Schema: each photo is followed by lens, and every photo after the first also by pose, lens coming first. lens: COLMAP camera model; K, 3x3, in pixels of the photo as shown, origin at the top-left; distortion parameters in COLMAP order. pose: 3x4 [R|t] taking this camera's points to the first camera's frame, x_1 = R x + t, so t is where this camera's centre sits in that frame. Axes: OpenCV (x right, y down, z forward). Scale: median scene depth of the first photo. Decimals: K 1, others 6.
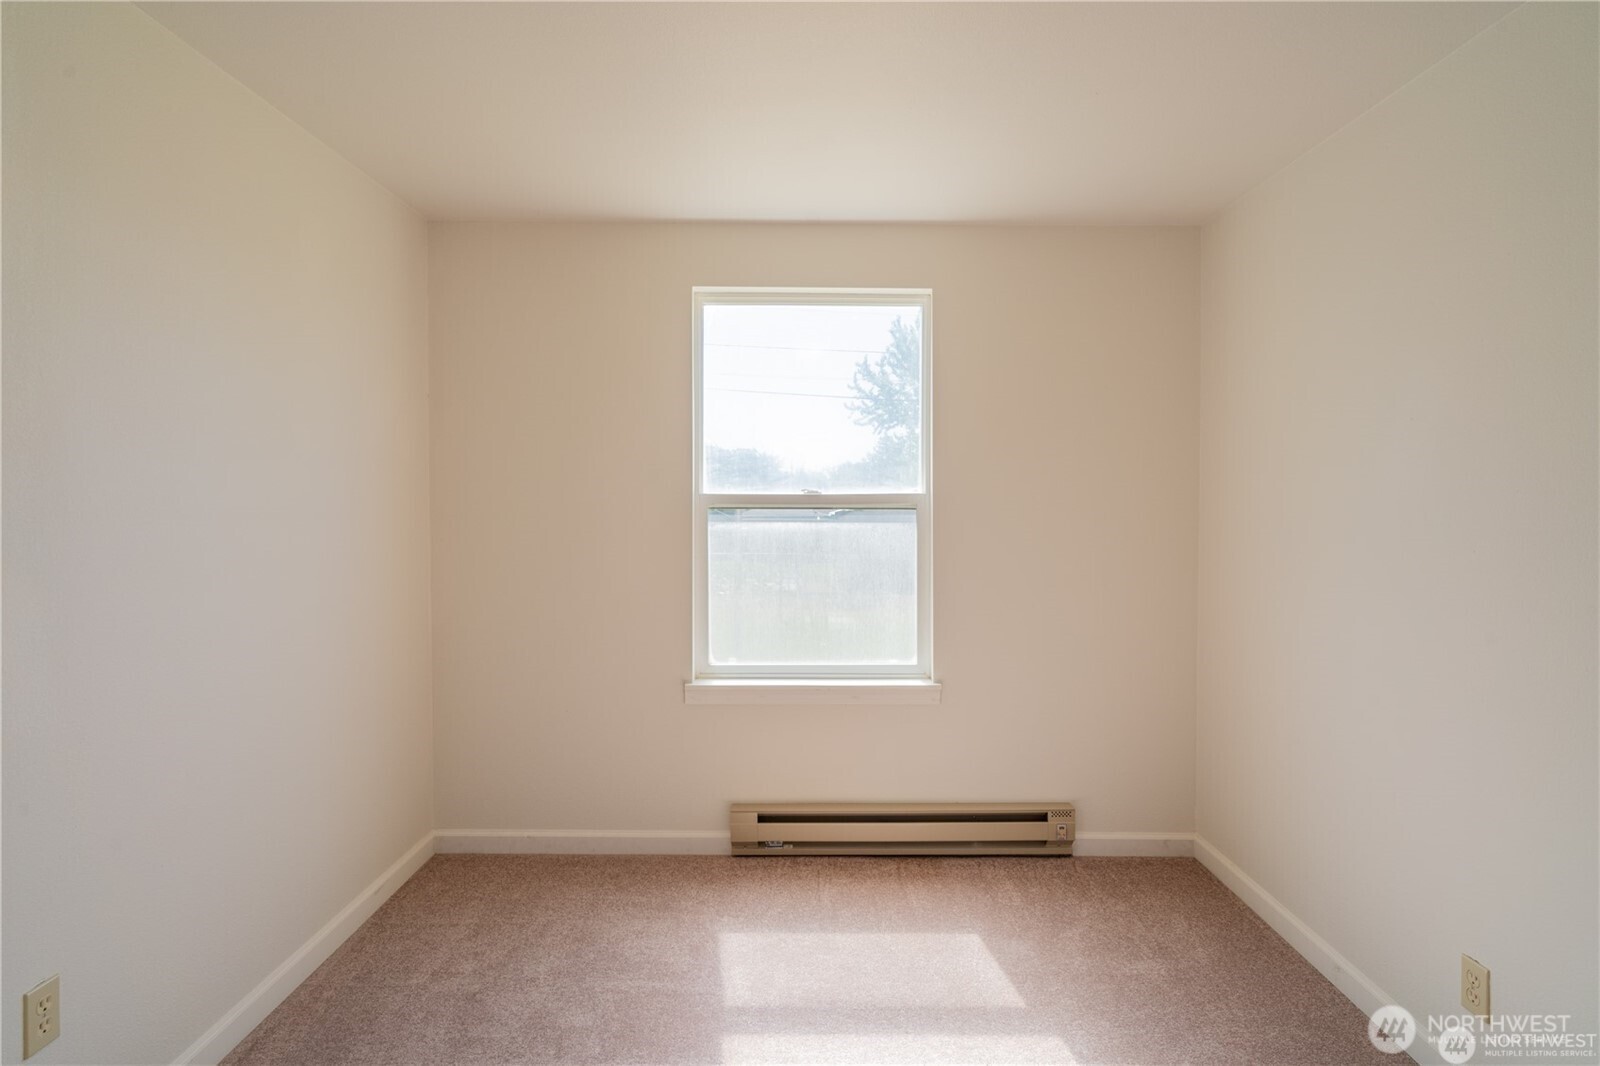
lens RADIAL K [[848.2, 0, 791.3], [0, 848.2, 518.9], [0, 0, 1]] dist [-0.001413, -0.002386]
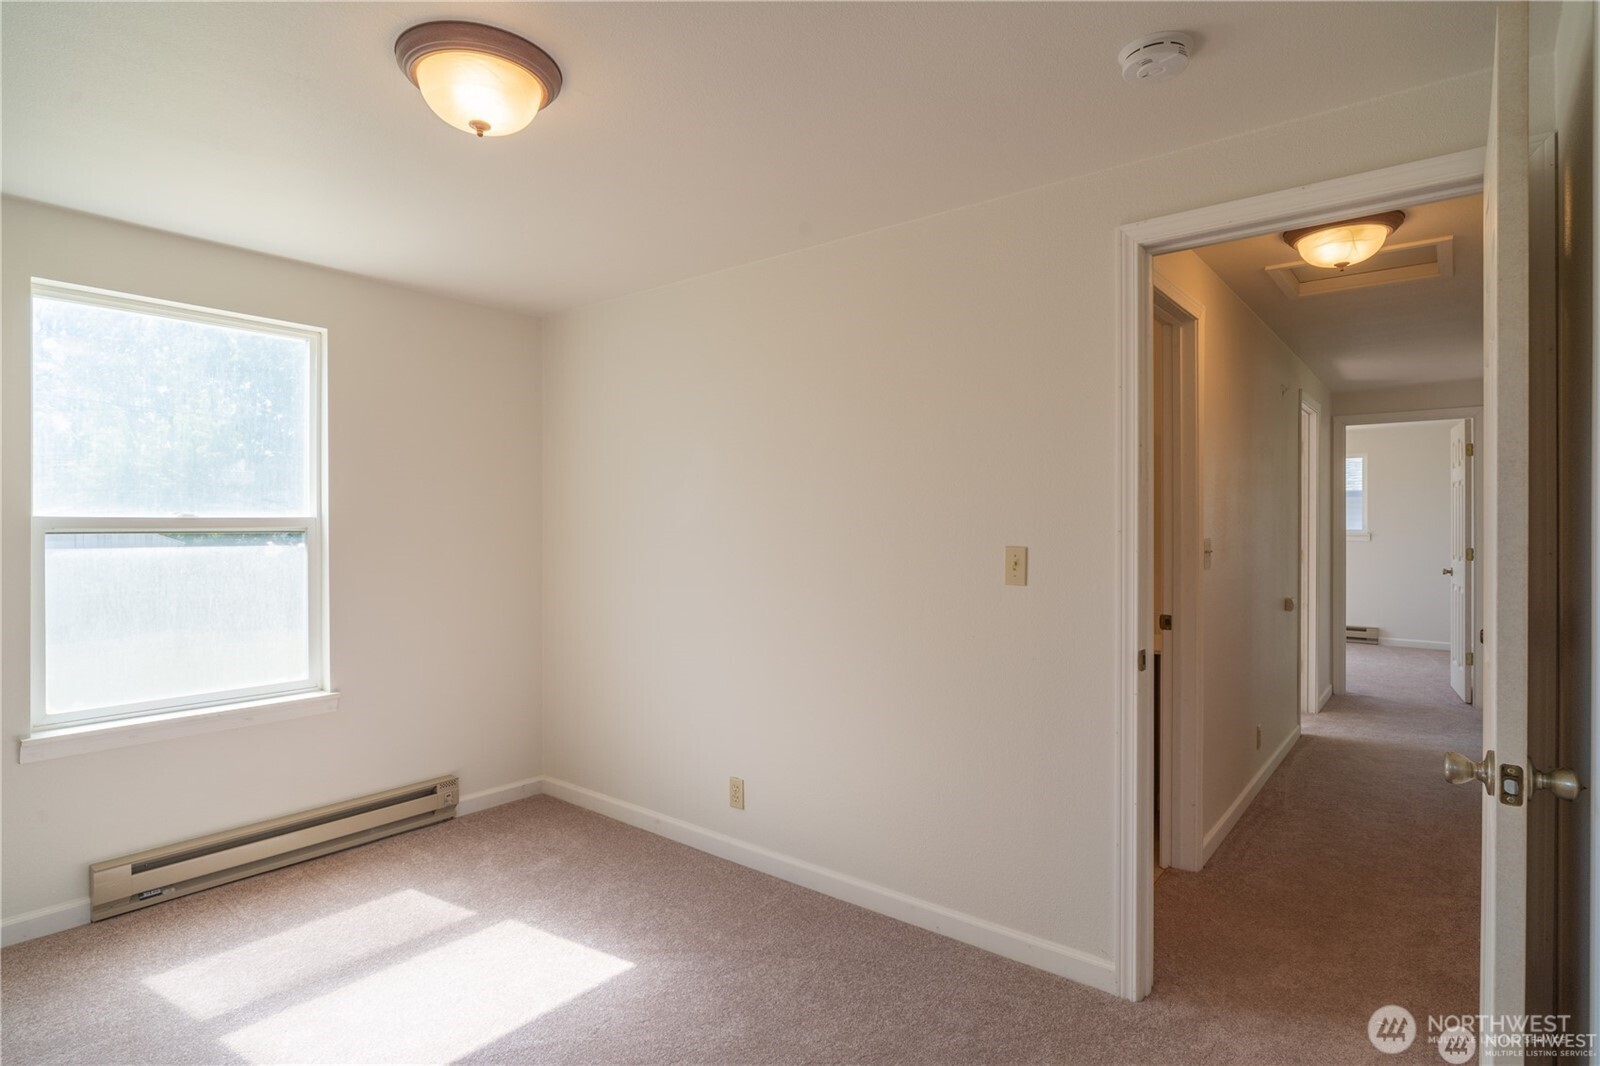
lens RADIAL K [[848.2, 0, 807.3], [0, 848.2, 521.2], [0, 0, 1]] dist [-0.001413, -0.002386]
pose [[0.620276, -0.000178, 0.784384, -0.306877], [0.015376, 0.999811, -0.011933, -0.002658], [-0.784233, 0.019462, 0.620161, -0.152216]]
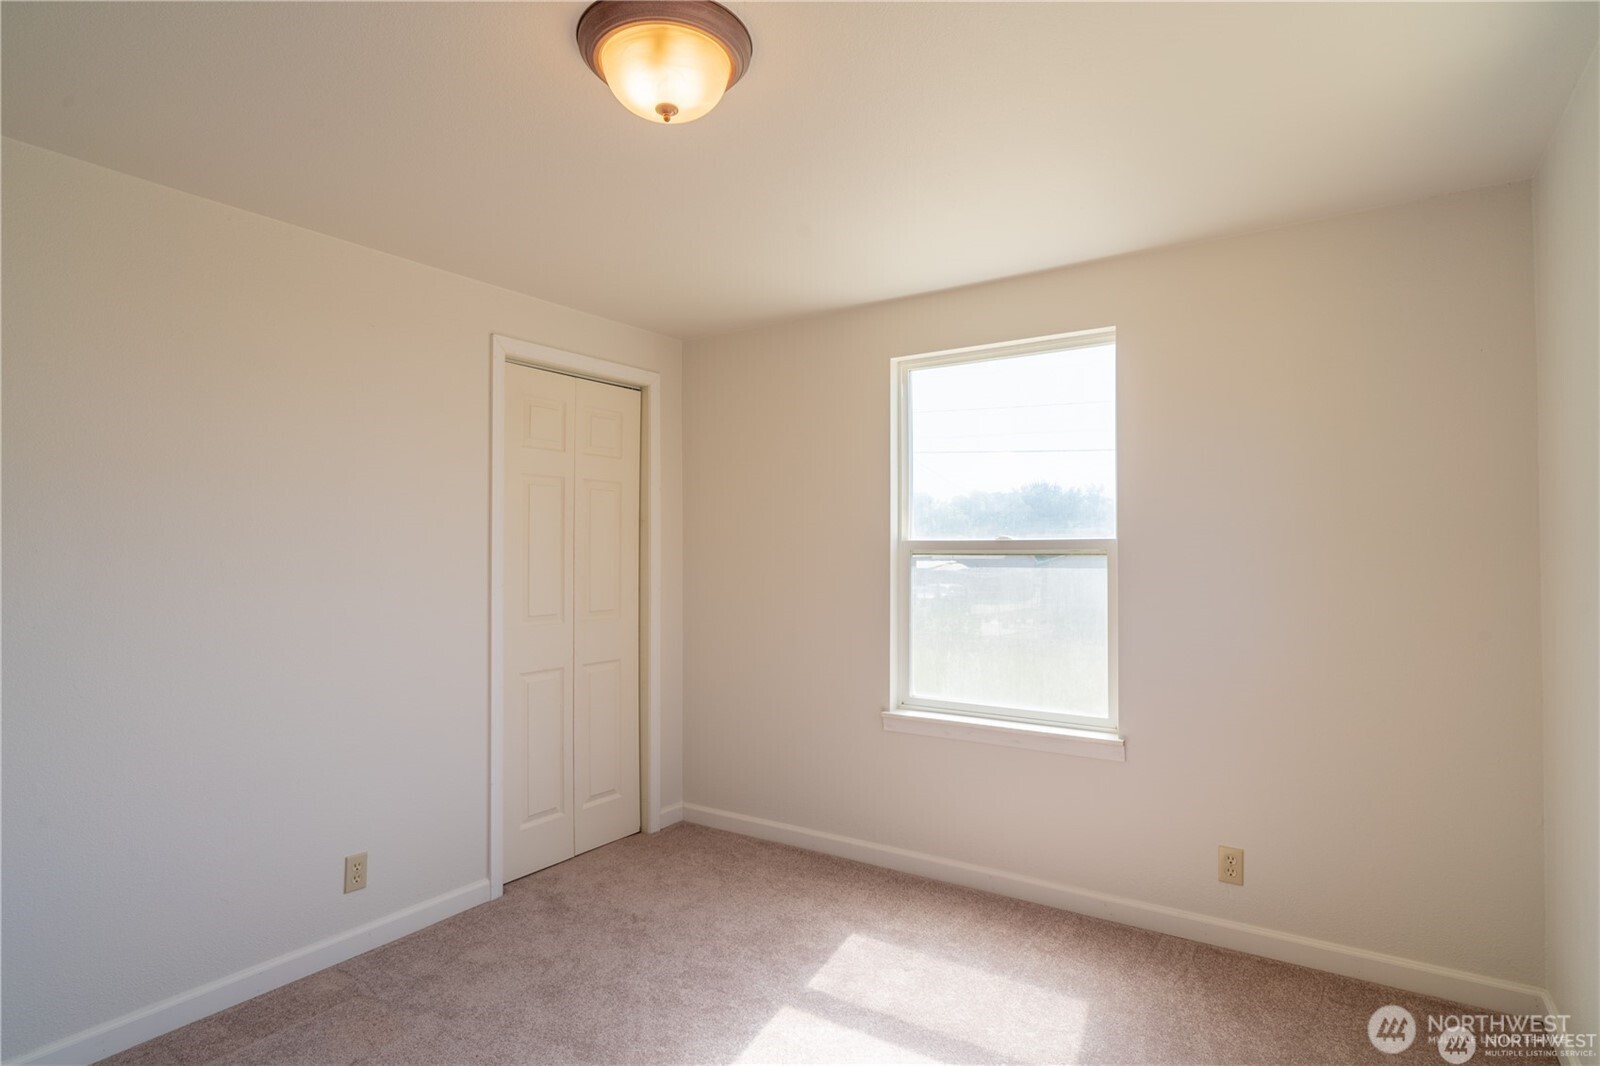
lens RADIAL K [[848.2, 0, 784.8], [0, 848.2, 526.8], [0, 0, 1]] dist [-0.001413, -0.002386]
pose [[0.826319, -0.018632, -0.562895, 0.408558], [-0.007491, 0.999001, -0.044063, 0.002194], [0.563153, 0.040626, 0.825353, -0.002404]]
